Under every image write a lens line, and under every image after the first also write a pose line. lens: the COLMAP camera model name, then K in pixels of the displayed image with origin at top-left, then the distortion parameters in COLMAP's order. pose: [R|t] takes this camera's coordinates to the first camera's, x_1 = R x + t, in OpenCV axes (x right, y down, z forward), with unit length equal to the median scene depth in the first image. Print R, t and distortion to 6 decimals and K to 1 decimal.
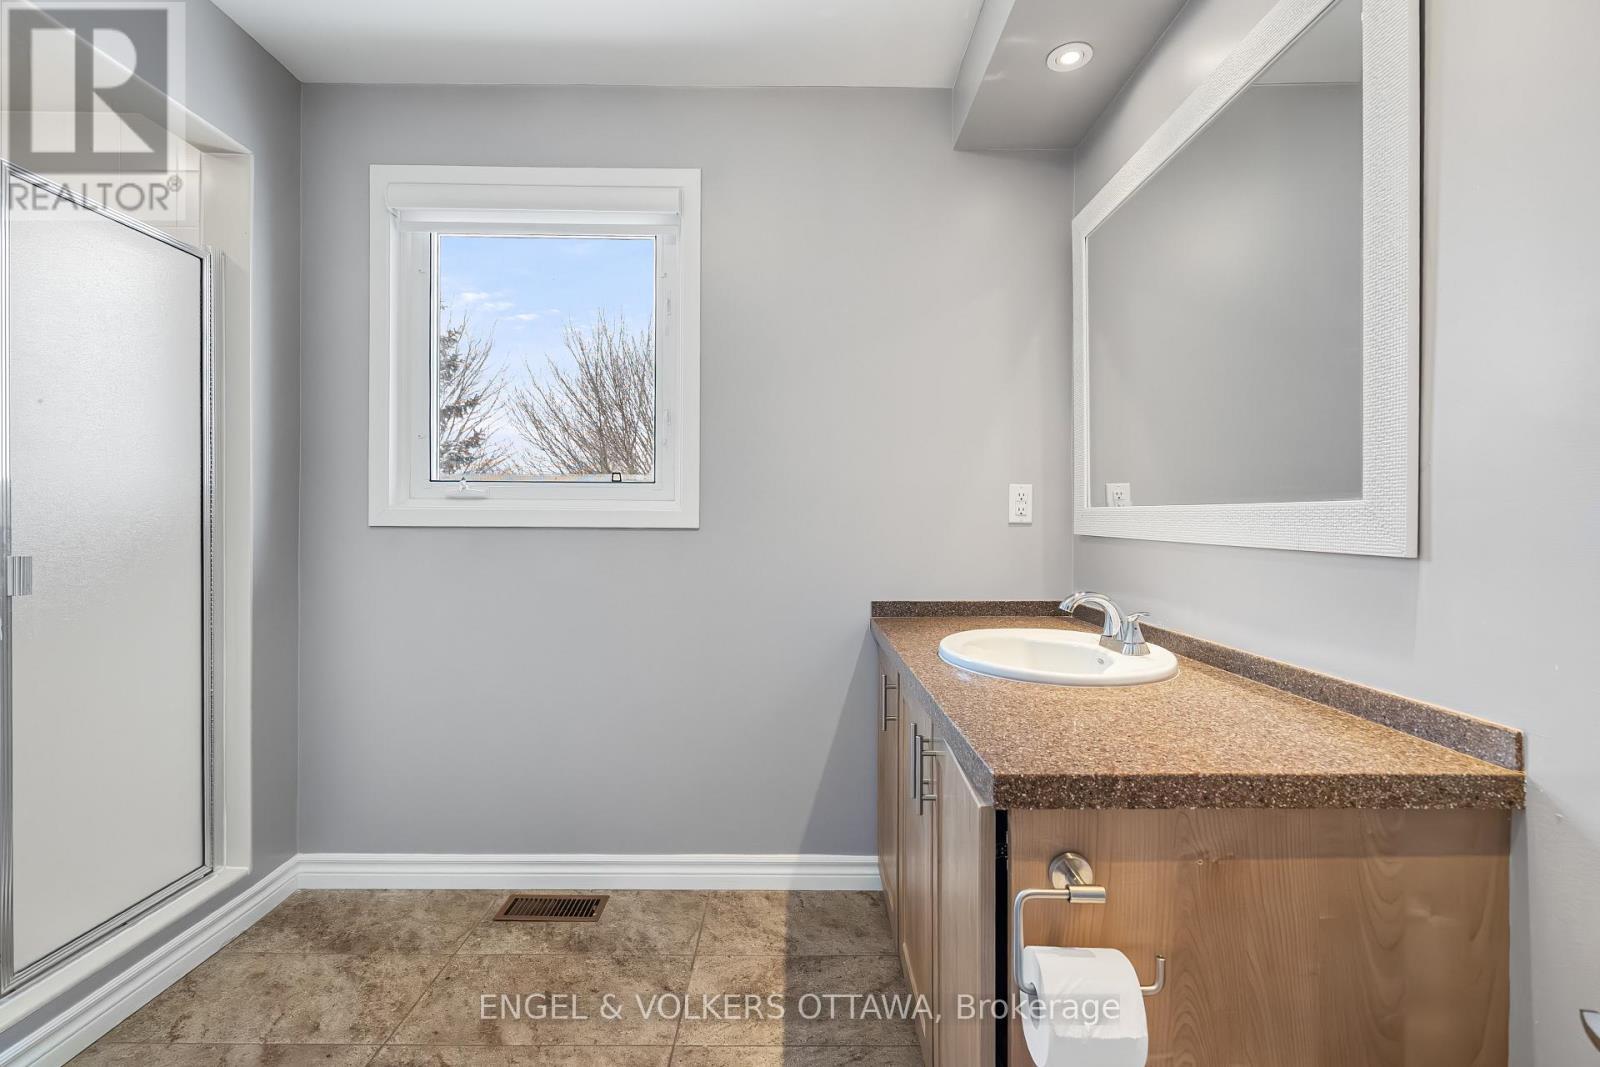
lens RADIAL K [[773.0, 0, 815.7], [0, 773.0, 524.0], [0, 0, 1]] dist [-0.005830, -0.000468]
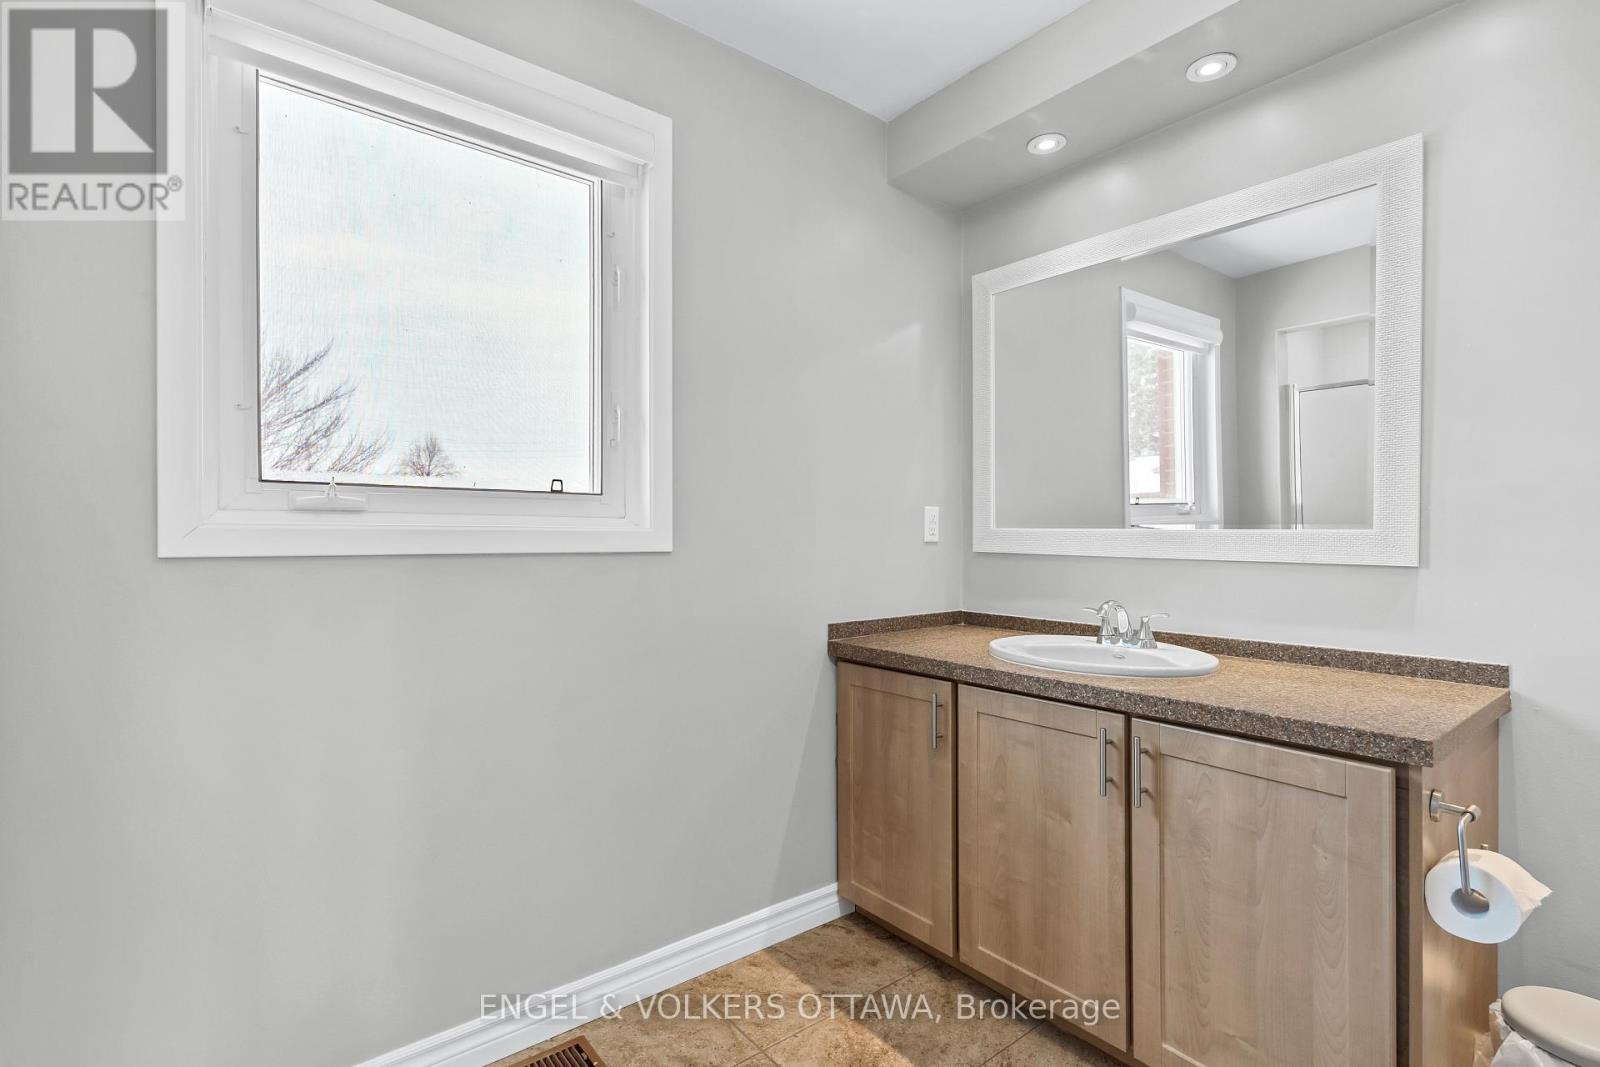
lens RADIAL K [[773.0, 0, 815.9], [0, 773.0, 538.1], [0, 0, 1]] dist [-0.005830, -0.000468]
pose [[0.770133, -0.006209, 0.637853, -0.570665], [0.003463, 0.999979, 0.005553, -0.013778], [-0.637874, -0.002068, 0.770138, 0.265901]]
